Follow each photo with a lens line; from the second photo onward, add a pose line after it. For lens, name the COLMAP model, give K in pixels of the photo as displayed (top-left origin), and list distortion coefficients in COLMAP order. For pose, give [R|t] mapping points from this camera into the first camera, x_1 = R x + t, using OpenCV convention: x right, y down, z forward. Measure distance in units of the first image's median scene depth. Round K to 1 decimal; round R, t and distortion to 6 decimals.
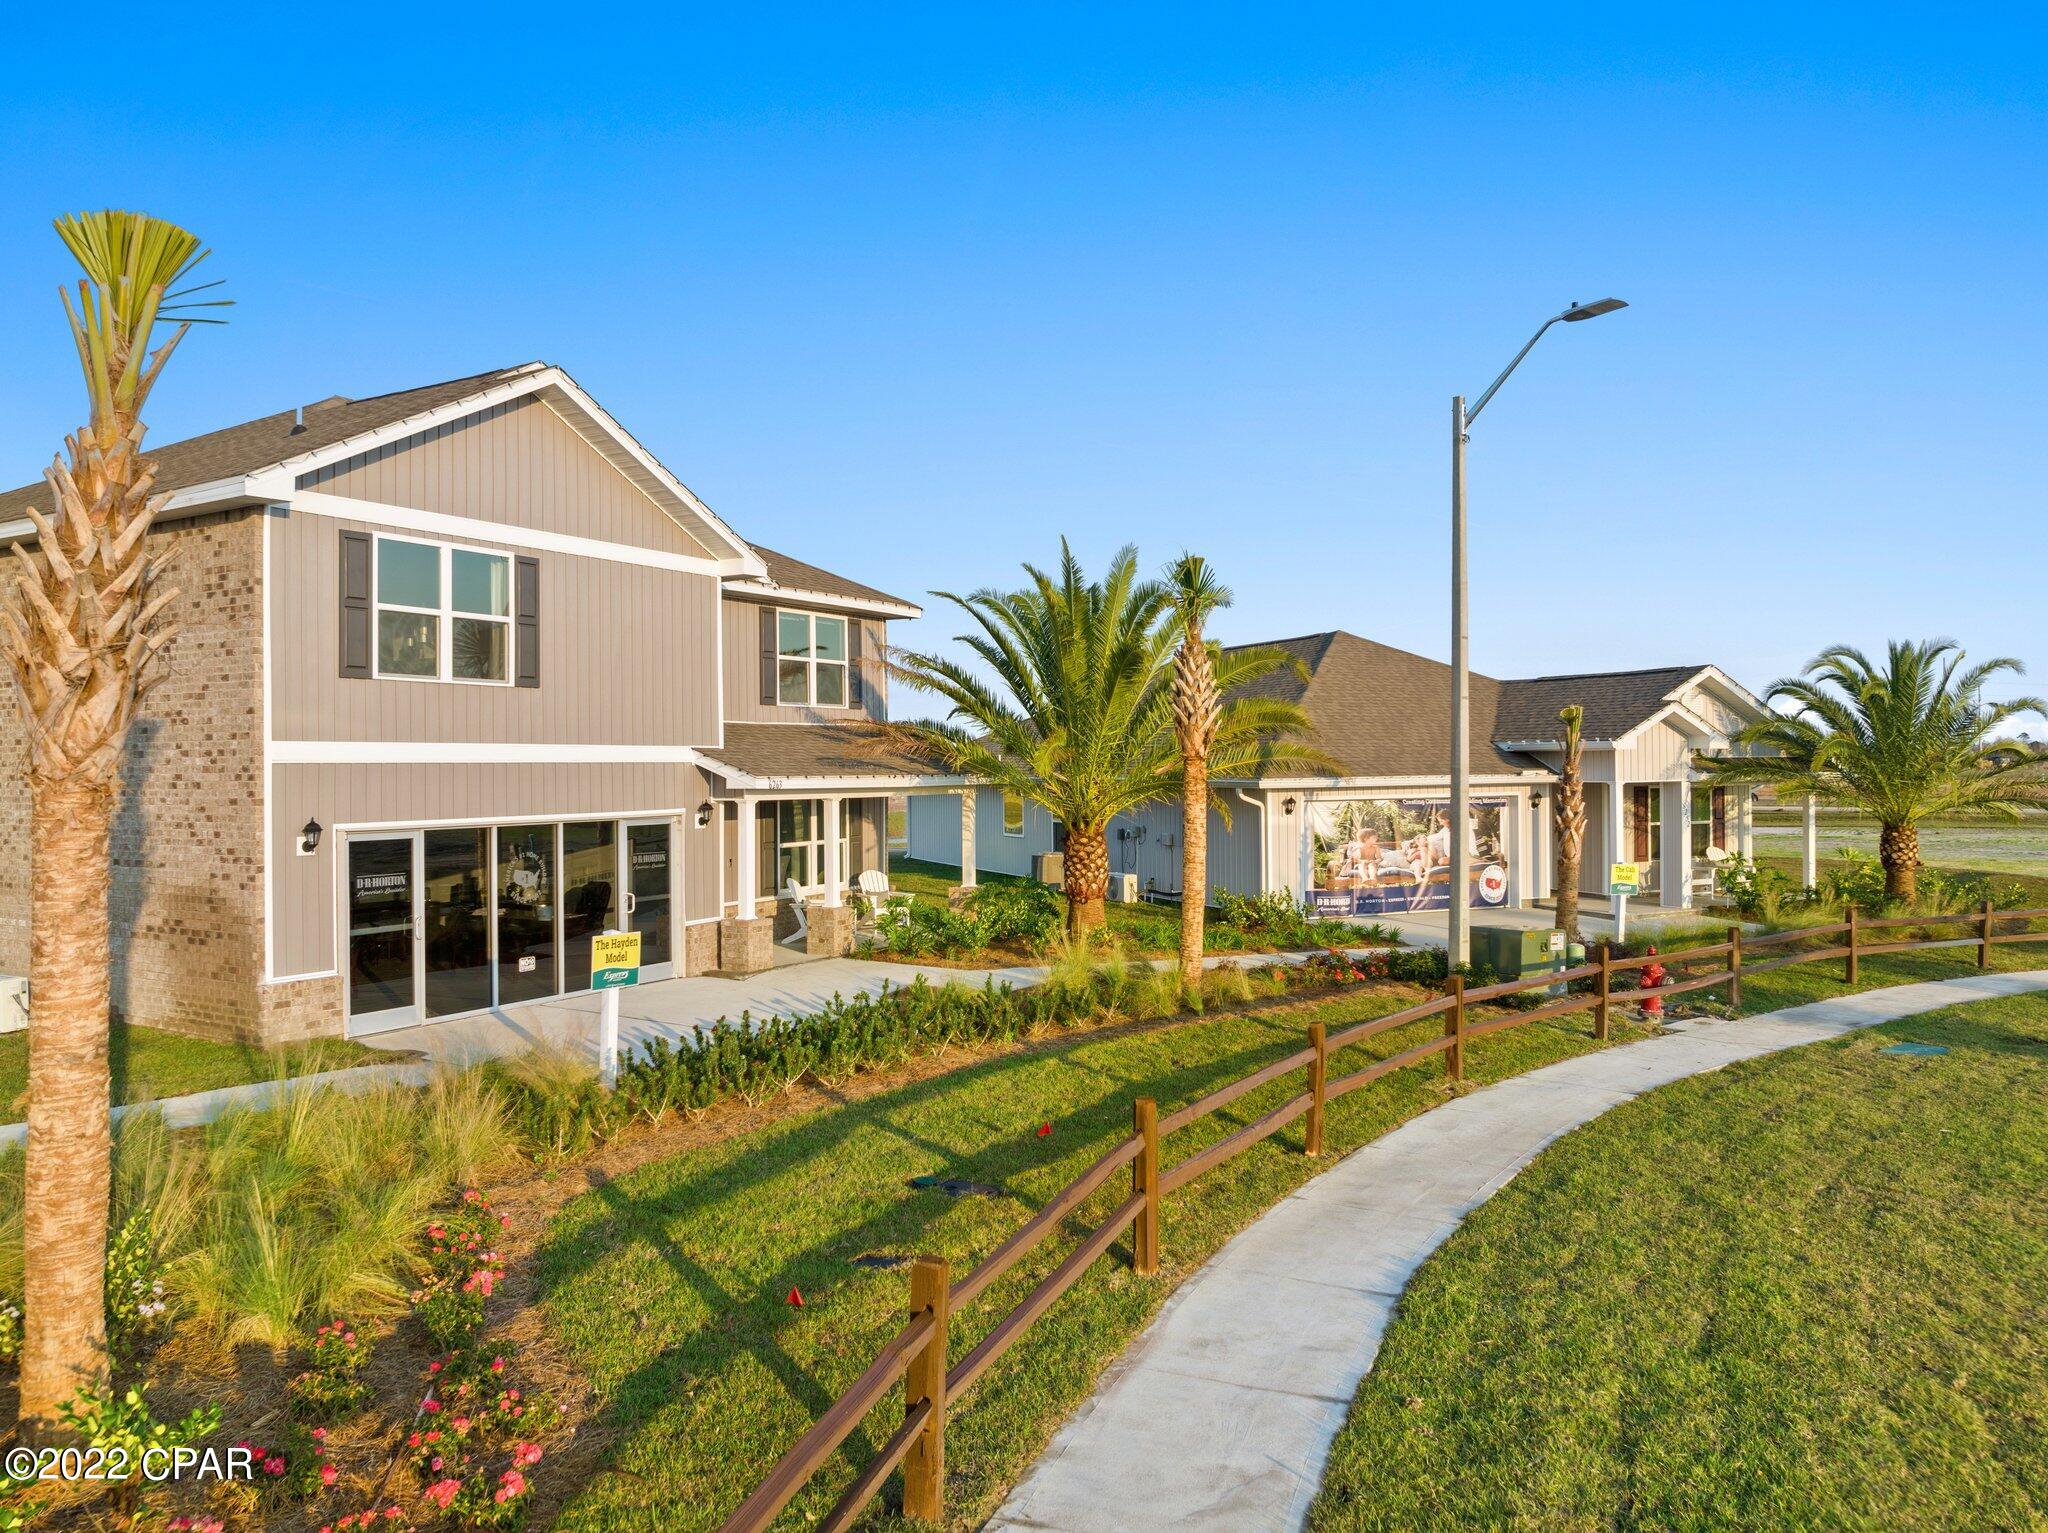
lens RADIAL K [[1421.7, 0, 1006.9], [0, 1421.7, 751.8], [0, 0, 1]] dist [-0.028852, -0.008424]
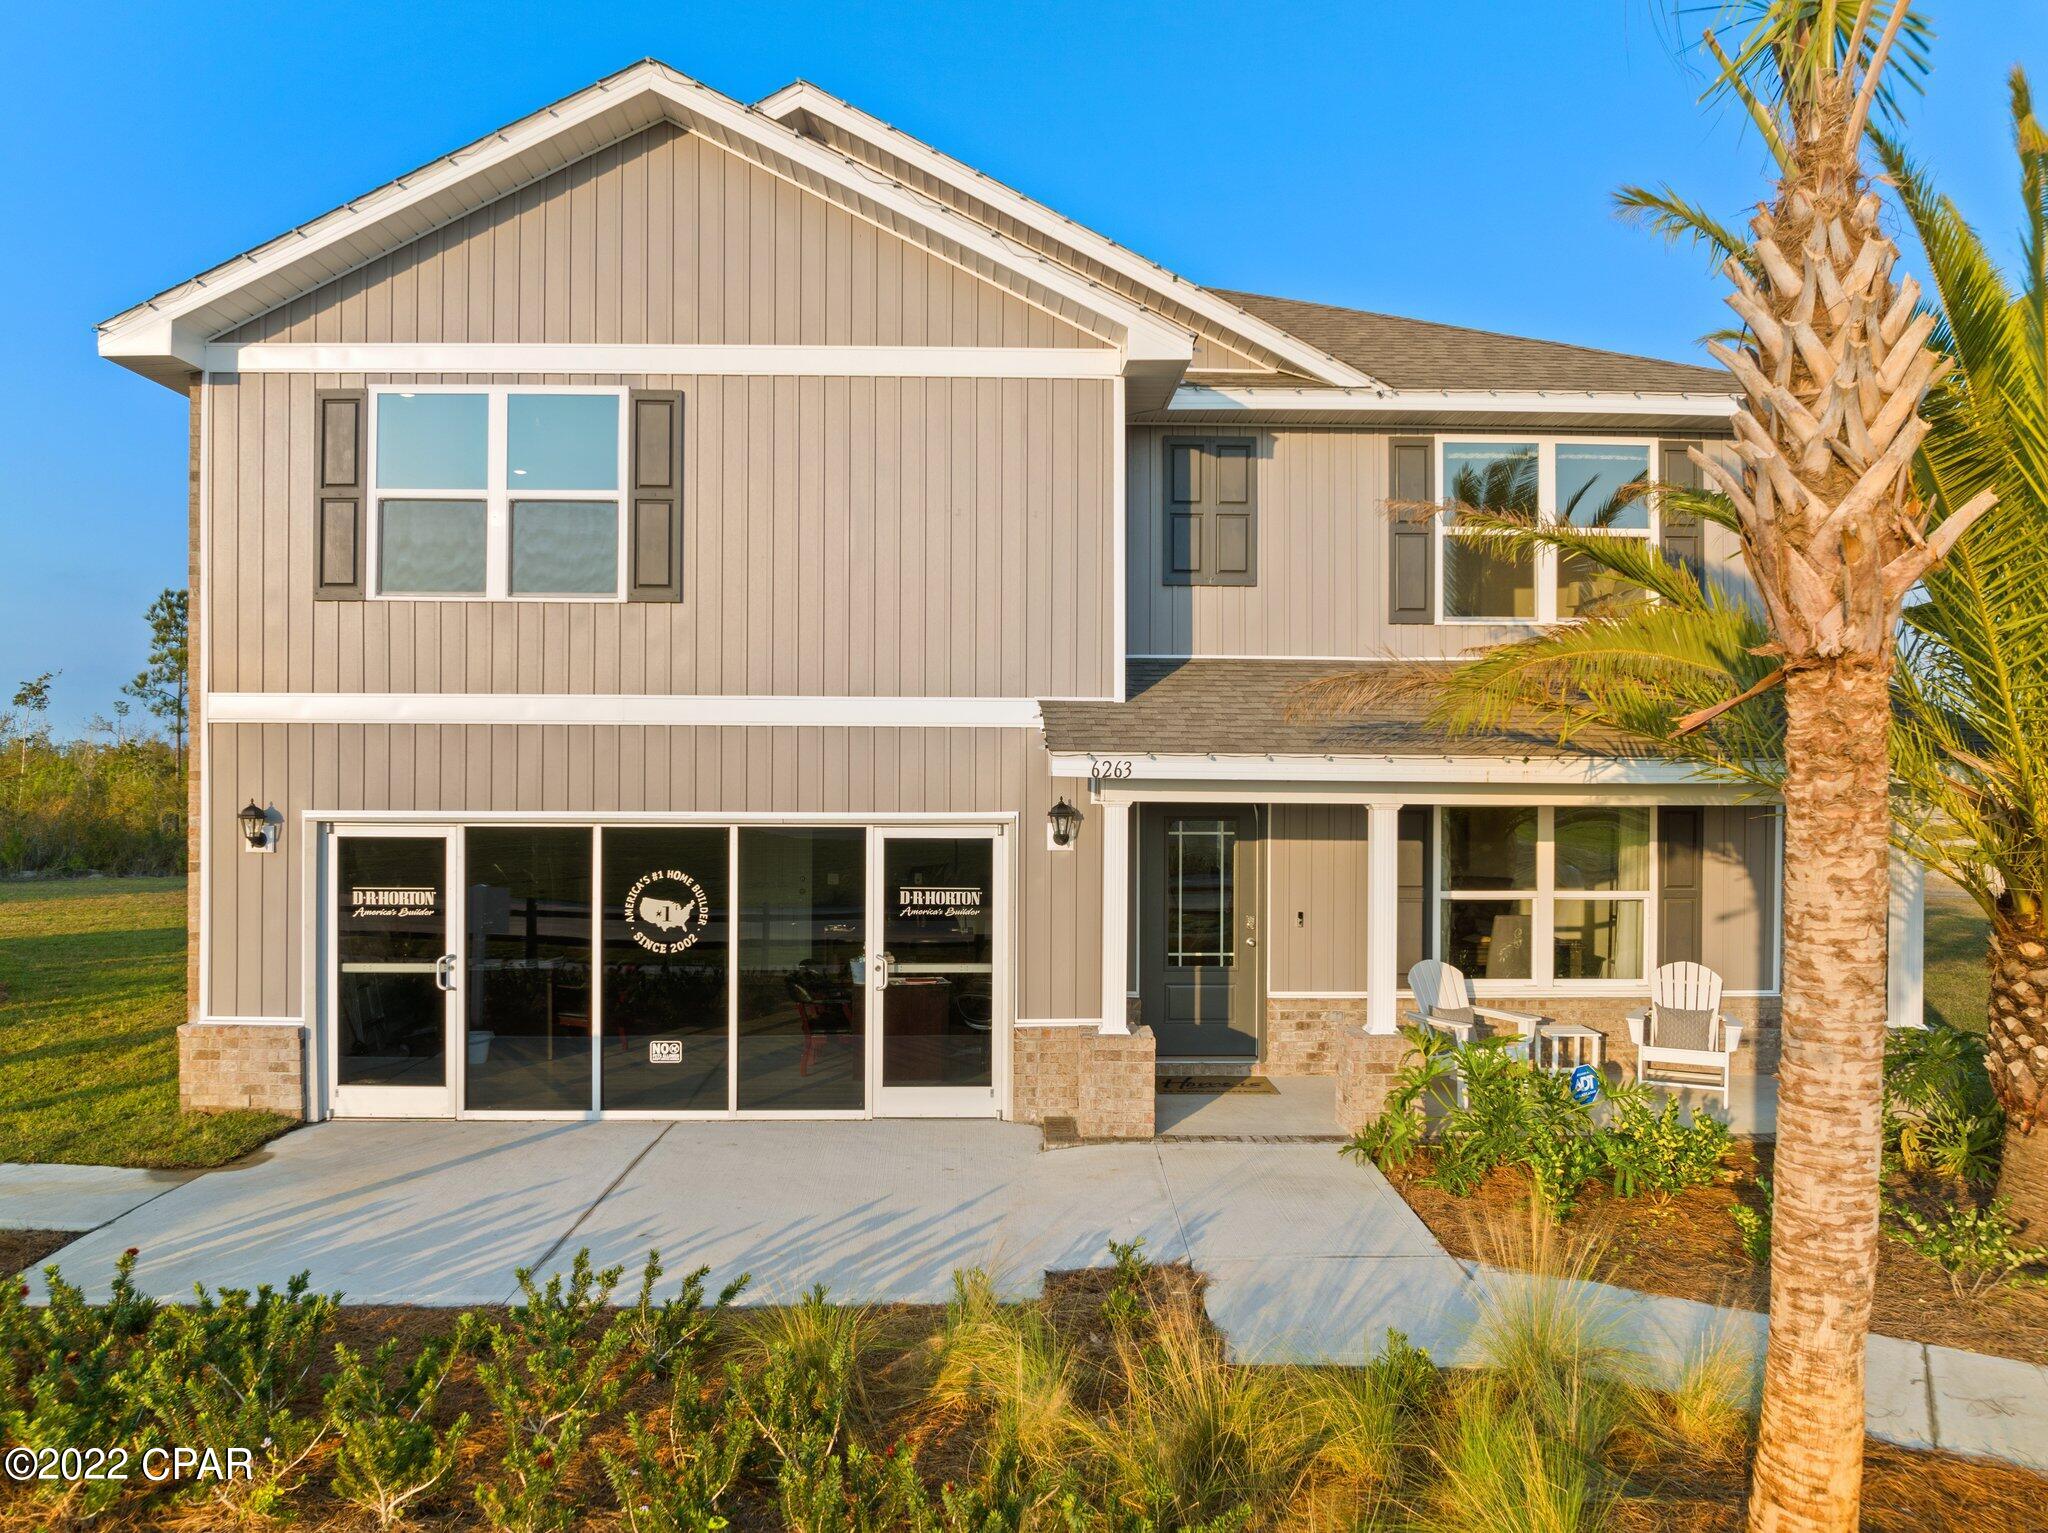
lens RADIAL K [[1440.4, 0, 1023.0], [0, 1440.4, 772.0], [0, 0, 1]] dist [-0.037827, 0.004184]
pose [[0.536381, 0.011486, -0.843898, 0.274862], [0.000151, 0.999906, 0.013705, 0.019623], [0.843976, -0.007478, 0.536328, 0.804695]]
